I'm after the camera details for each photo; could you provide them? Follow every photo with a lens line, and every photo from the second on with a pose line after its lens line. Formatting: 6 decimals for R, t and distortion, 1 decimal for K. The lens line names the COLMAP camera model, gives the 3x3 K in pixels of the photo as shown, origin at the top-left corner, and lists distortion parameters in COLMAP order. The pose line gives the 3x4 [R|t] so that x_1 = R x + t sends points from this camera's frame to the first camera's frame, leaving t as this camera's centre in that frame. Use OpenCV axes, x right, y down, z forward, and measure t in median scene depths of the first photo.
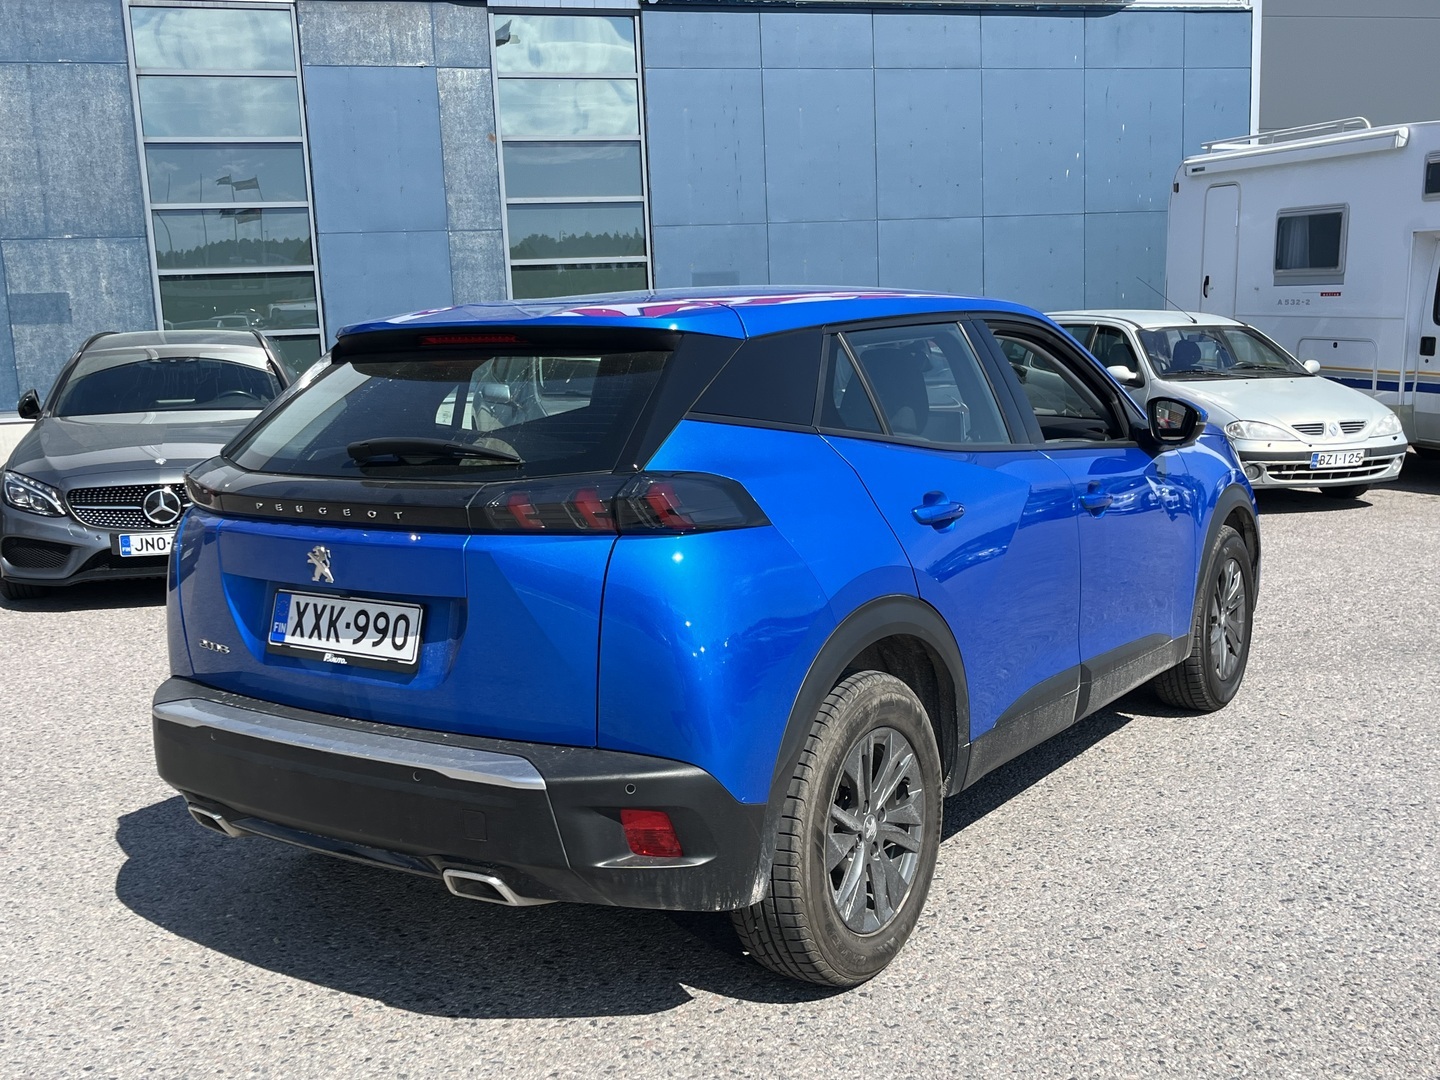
lens RADIAL K [[1414.3, 0, 720.0], [0, 1414.3, 540.0], [0, 0, 1]] dist [0.012077, -0.002346]
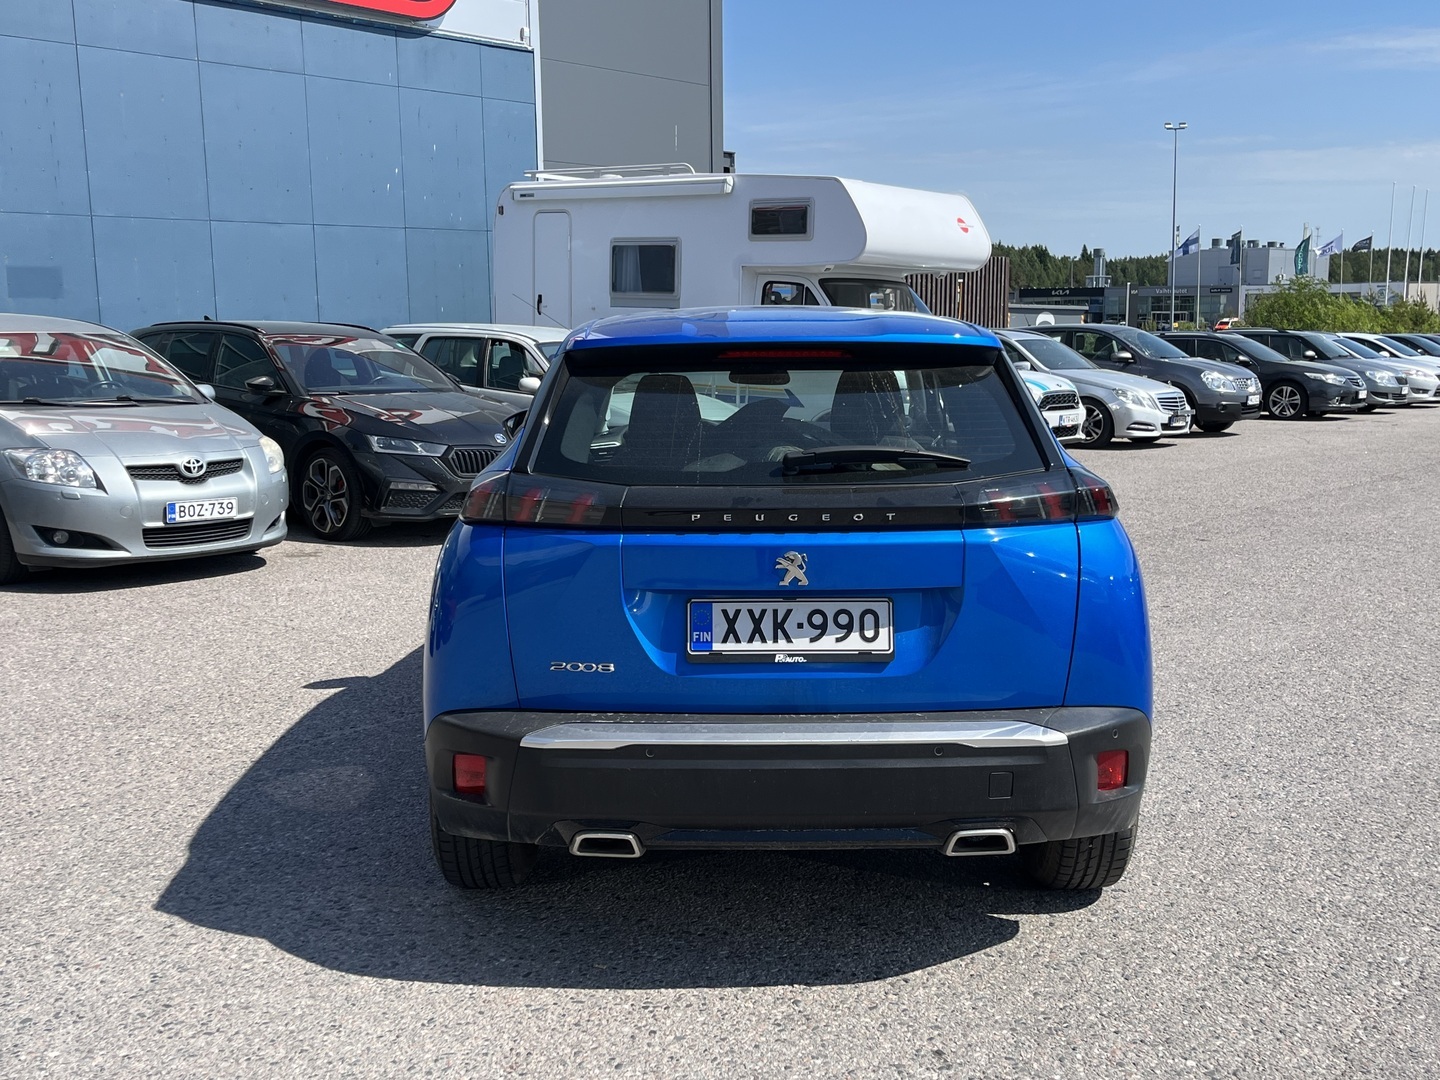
lens RADIAL K [[1414.3, 0, 720.0], [0, 1414.3, 540.0], [0, 0, 1]] dist [0.012077, -0.002346]
pose [[0.833094, -0.055643, 0.550326, -0.856939], [0.059286, 0.998178, 0.011178, -0.017596], [-0.549945, 0.023315, 0.834875, 0.151823]]
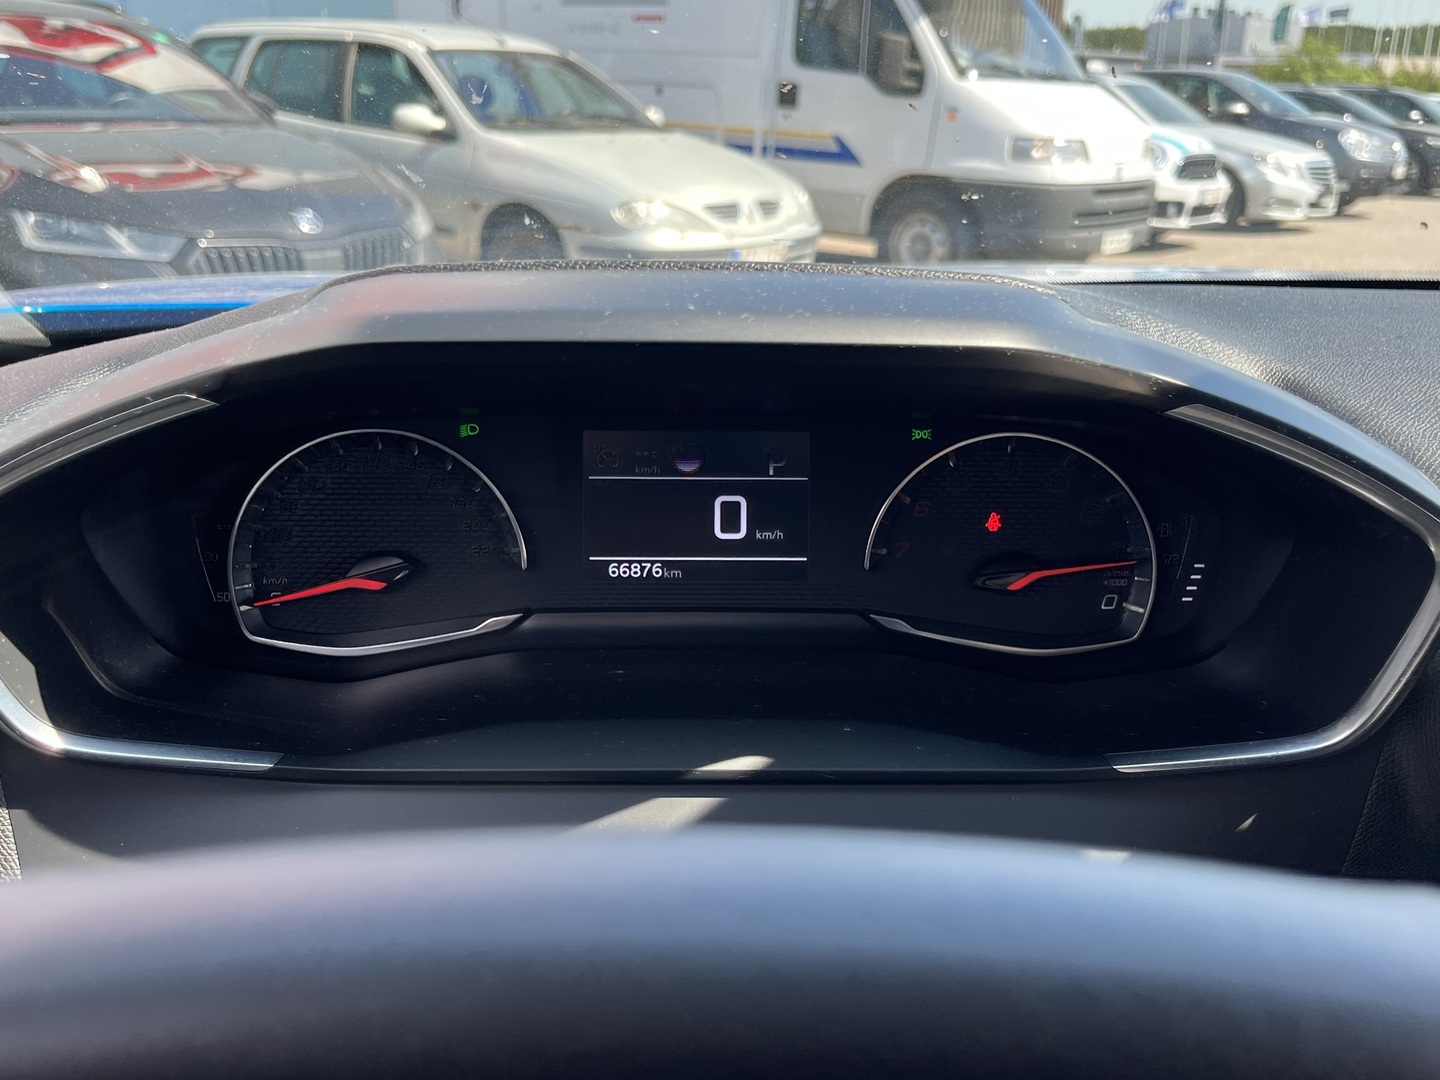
lens RADIAL K [[1452.4, 0, 720.0], [0, 1452.4, 540.0], [0, 0, 1]] dist [-0.074412, 0.222056]
pose [[0.831663, -0.127356, 0.540478, 0.122425], [0.042026, 0.984988, 0.167431, -0.161161], [-0.553688, -0.116532, 0.824530, 1.696194]]
